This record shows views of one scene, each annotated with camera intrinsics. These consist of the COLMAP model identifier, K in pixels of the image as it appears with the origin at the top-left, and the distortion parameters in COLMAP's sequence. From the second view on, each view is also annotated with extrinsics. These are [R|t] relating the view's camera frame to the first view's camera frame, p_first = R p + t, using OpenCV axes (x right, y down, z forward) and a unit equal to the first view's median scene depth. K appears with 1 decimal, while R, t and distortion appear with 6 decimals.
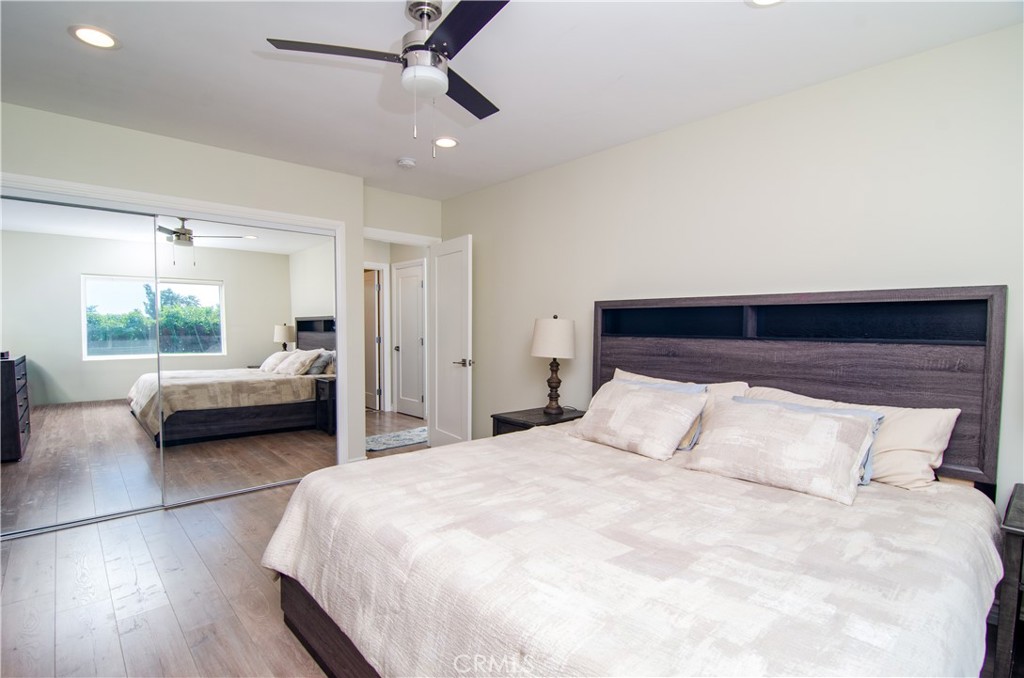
lens RADIAL K [[497.7, 0, 501.8], [0, 497.7, 349.1], [0, 0, 1]] dist [-0.017827, -0.001188]
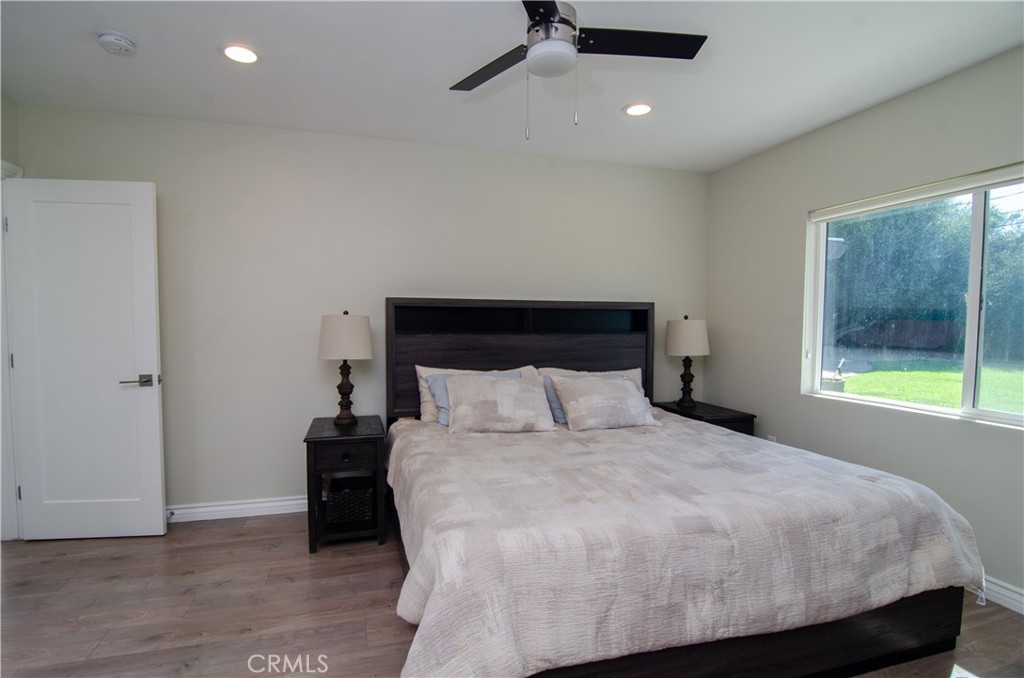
lens RADIAL K [[497.7, 0, 501.8], [0, 497.7, 349.1], [0, 0, 1]] dist [-0.017827, -0.001188]
pose [[0.424162, -0.051128, 0.904142, -0.850299], [0.038974, 0.998511, 0.038181, -0.036105], [-0.904747, 0.019043, 0.425523, 0.570530]]
